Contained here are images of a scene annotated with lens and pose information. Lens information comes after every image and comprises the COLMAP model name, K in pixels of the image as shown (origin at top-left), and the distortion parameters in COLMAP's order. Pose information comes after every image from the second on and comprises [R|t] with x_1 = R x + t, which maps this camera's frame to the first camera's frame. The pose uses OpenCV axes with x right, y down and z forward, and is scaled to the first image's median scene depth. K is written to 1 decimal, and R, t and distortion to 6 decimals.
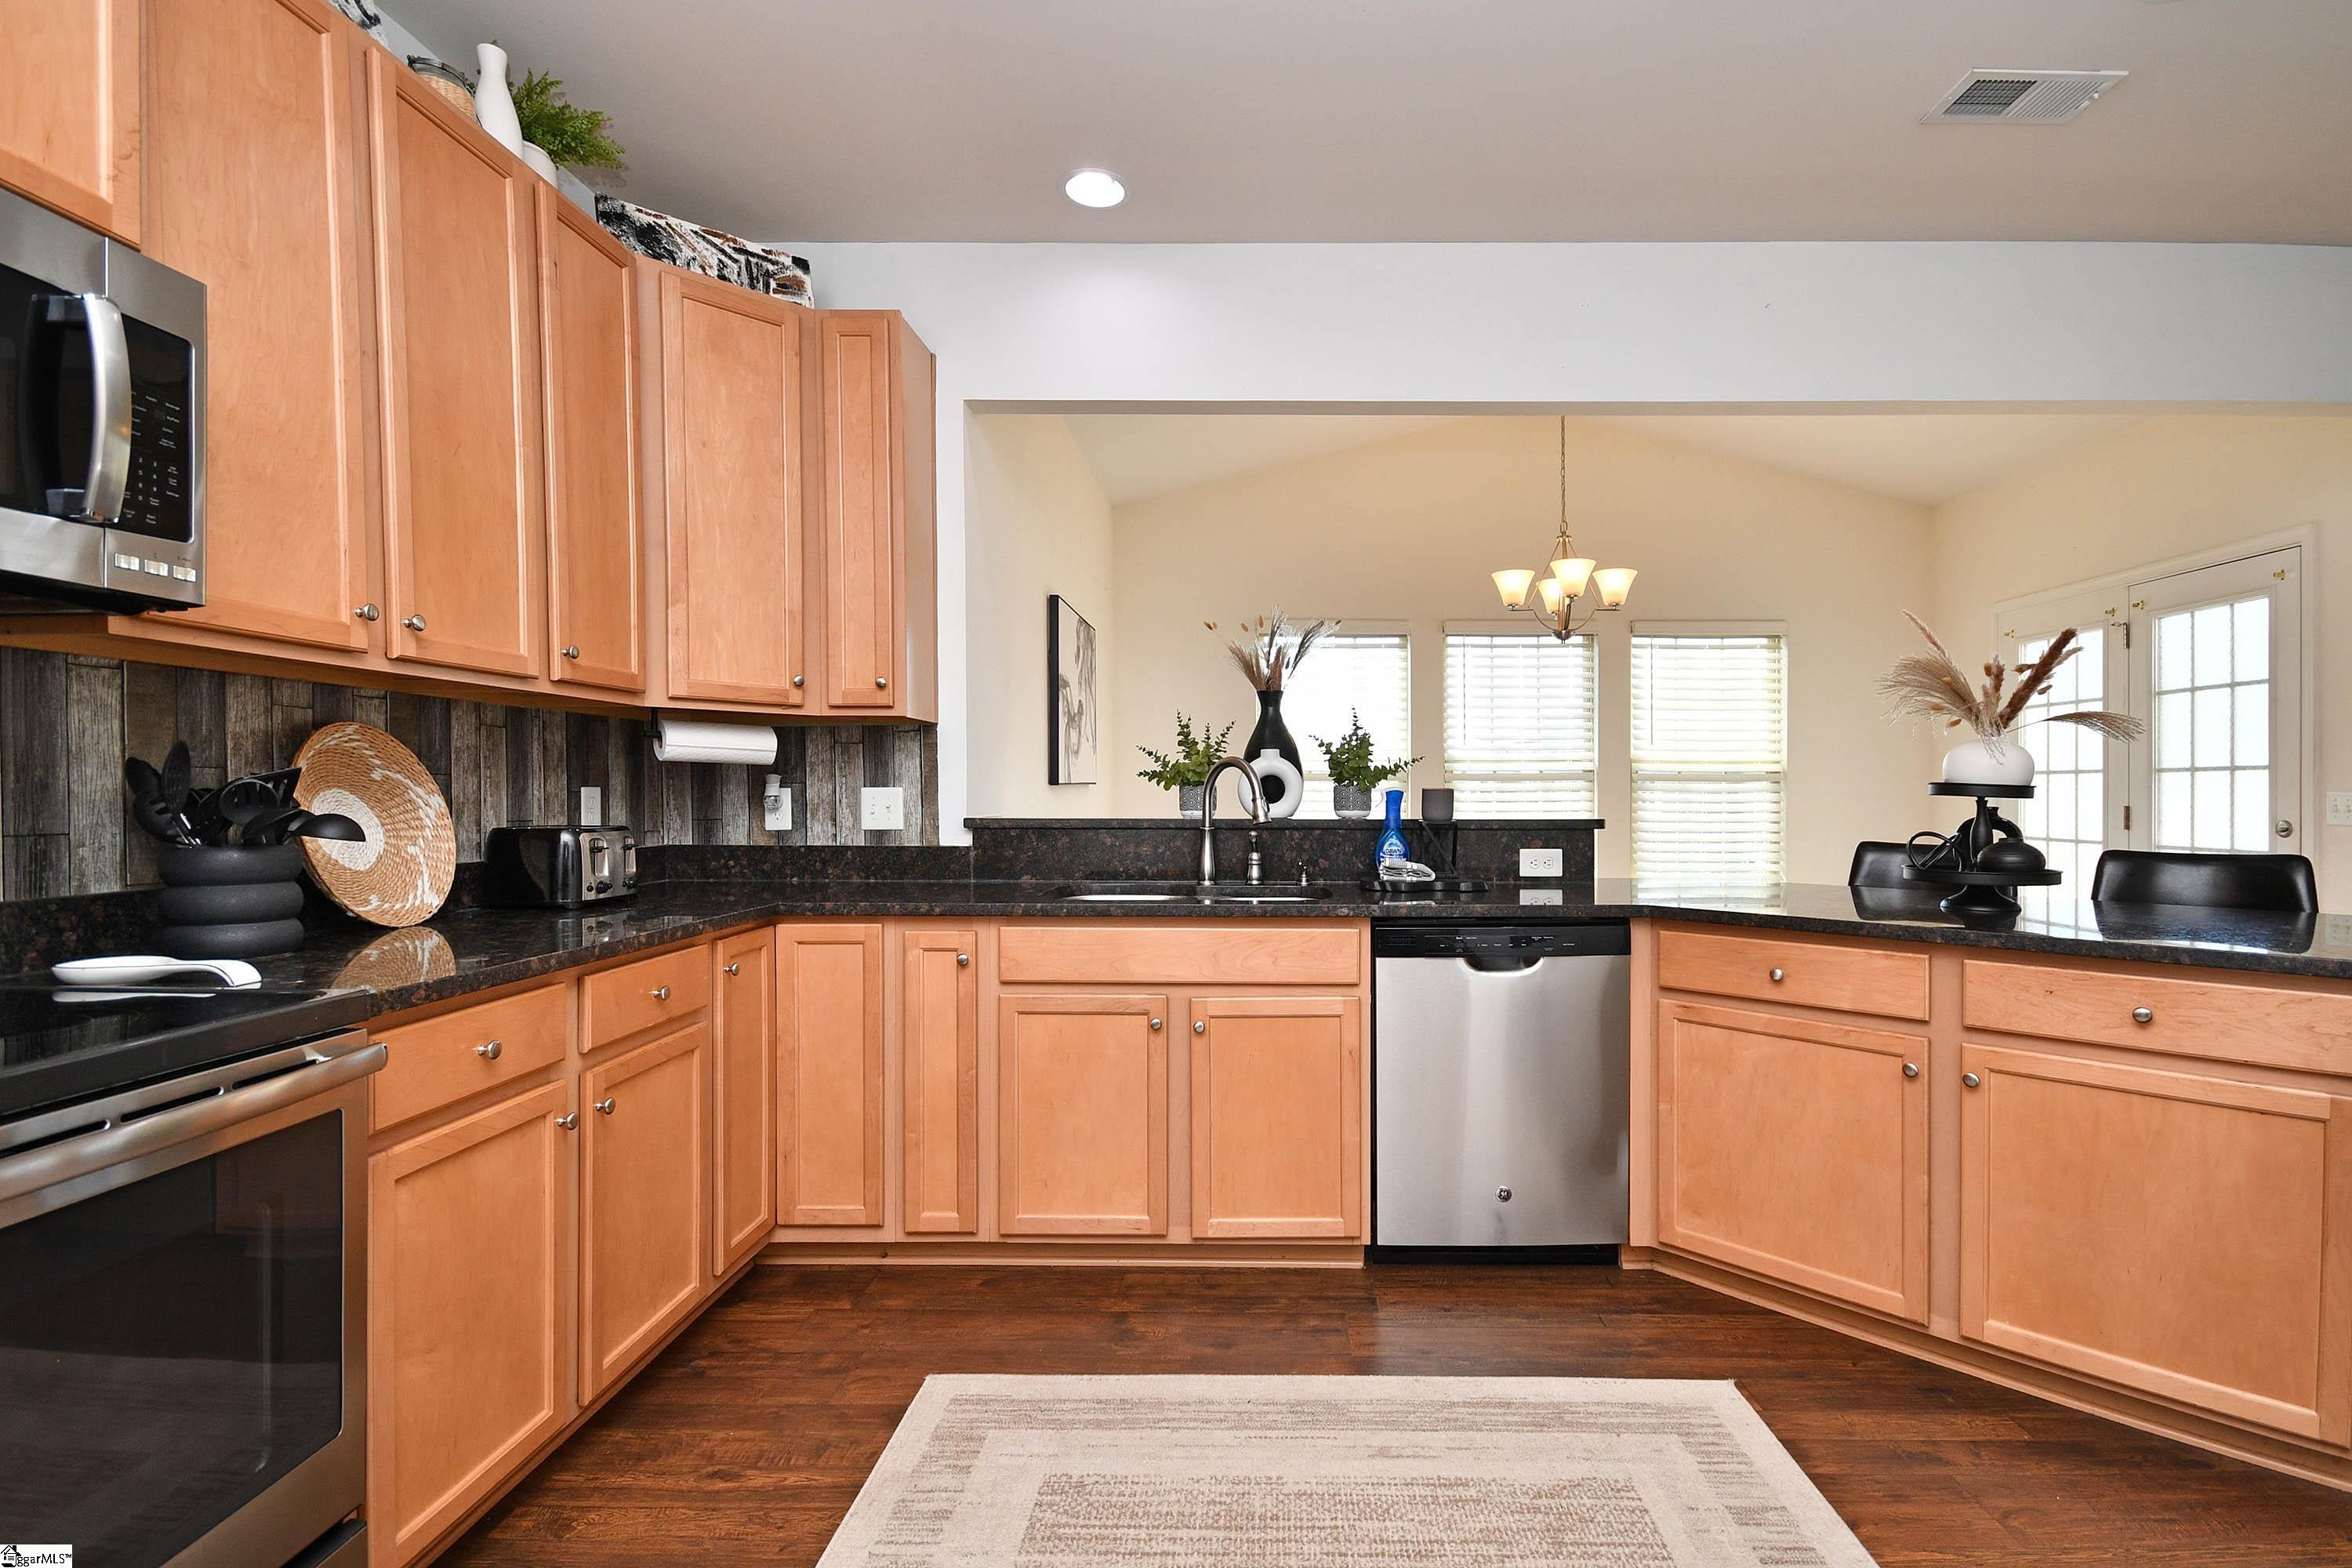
lens RADIAL K [[1048.9, 0, 1252.0], [0, 1048.9, 792.8], [0, 0, 1]] dist [0.000329, -0.009336]
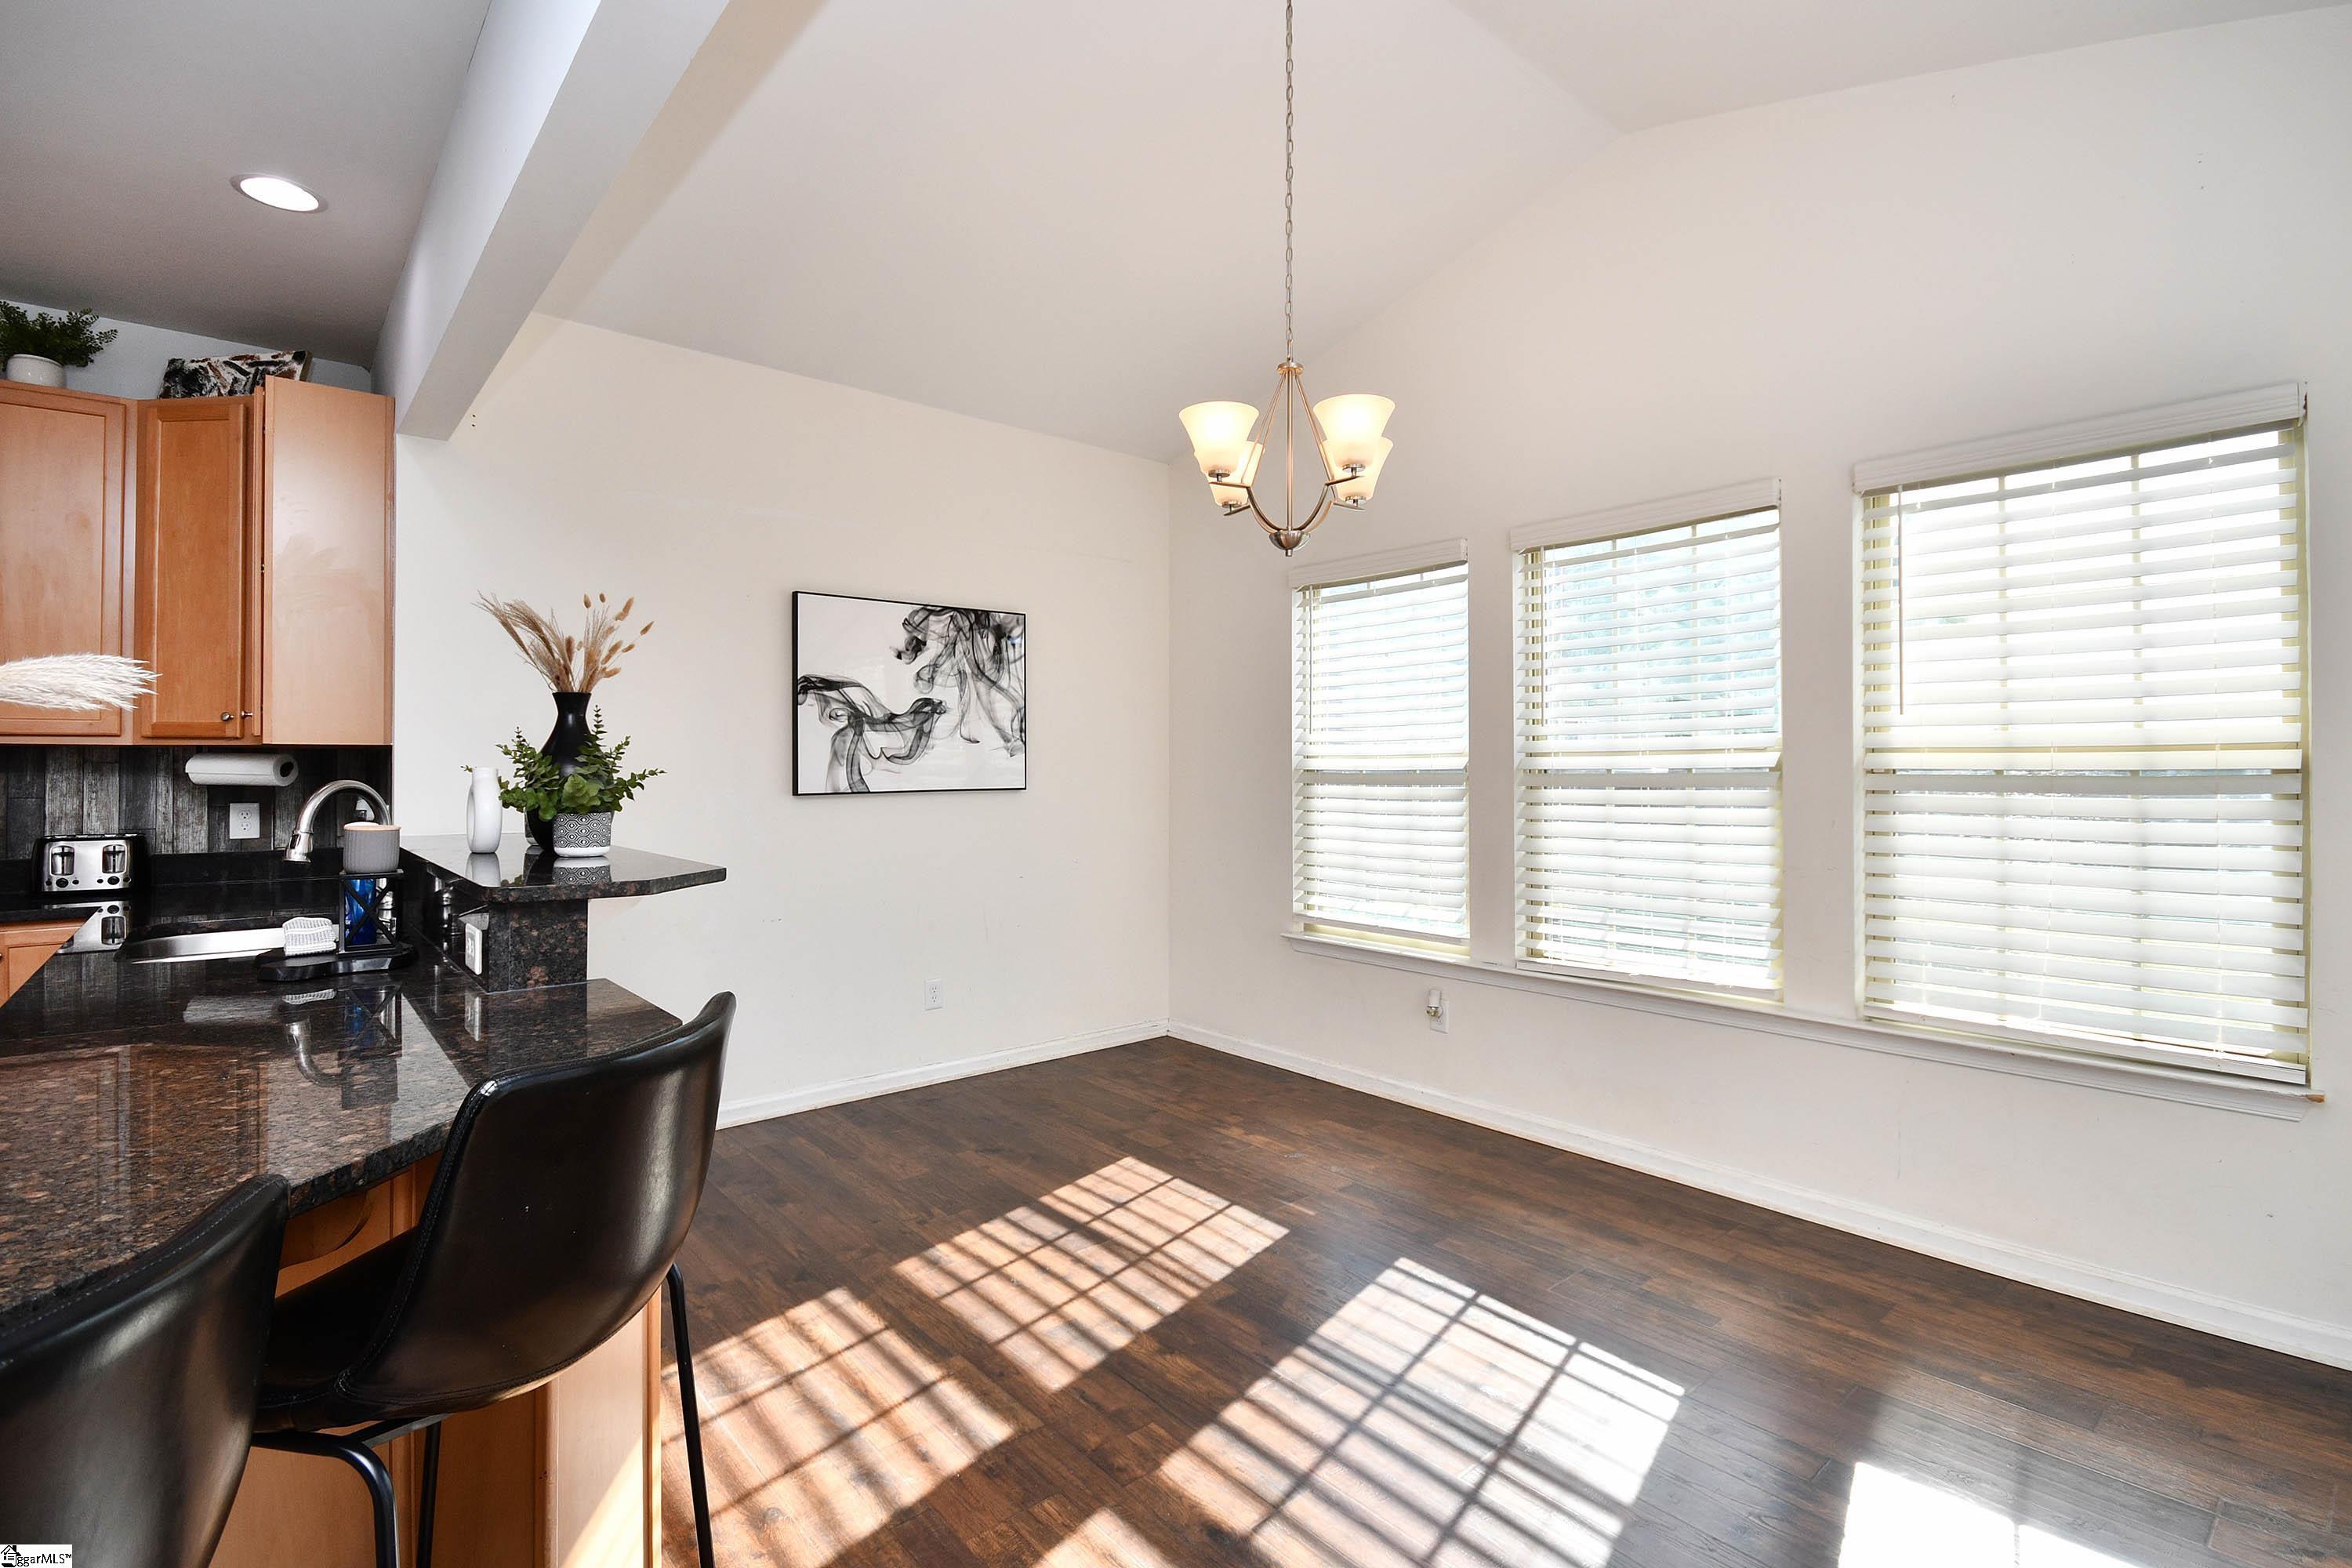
lens RADIAL K [[1048.9, 0, 1113.9], [0, 1048.9, 765.6], [0, 0, 1]] dist [0.000329, -0.009336]
pose [[0.672994, -0.006166, -0.739622, 1.024463], [0.000918, 0.999971, -0.007501, -0.039598], [0.739647, 0.004369, 0.672981, 0.881505]]
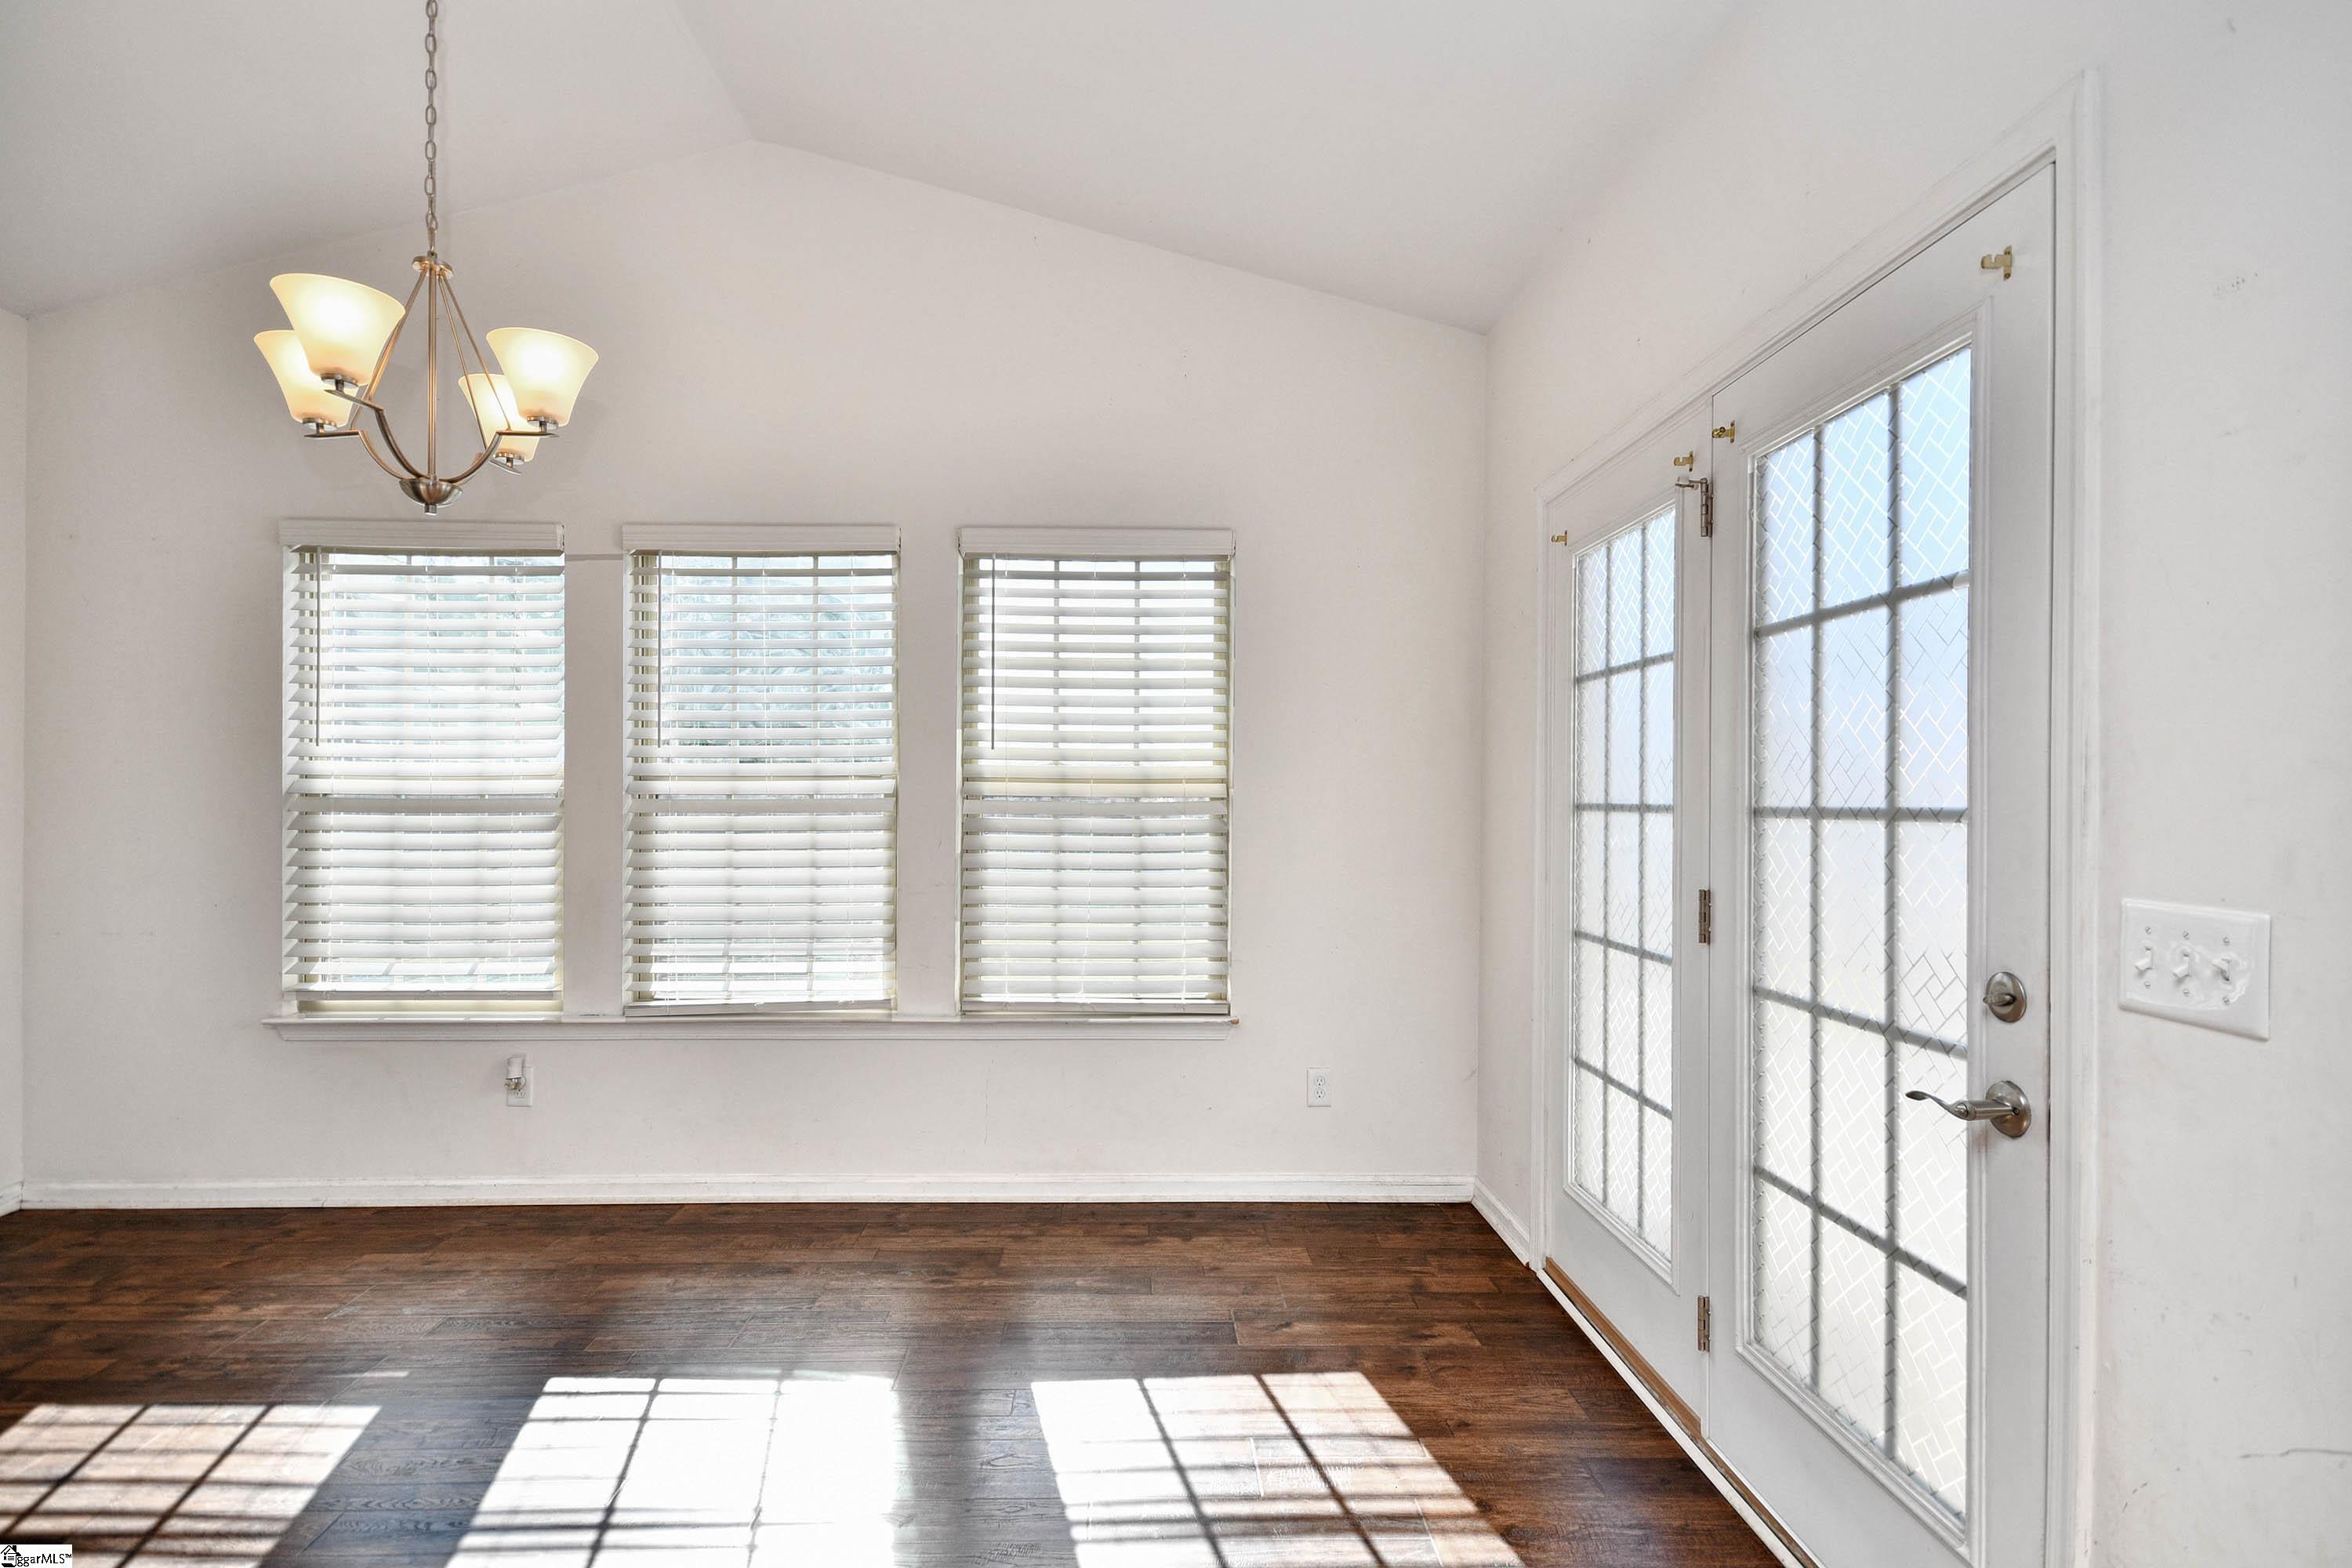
lens RADIAL K [[1154.0, 0, 1116.1], [0, 1154.0, 803.3], [0, 0, 1]] dist [0.004197, -0.000926]
pose [[0.997431, 0.000164, 0.071636, 0.855100], [-0.000553, 0.999985, 0.005413, -0.041530], [-0.071634, -0.005439, 0.997416, 0.813394]]
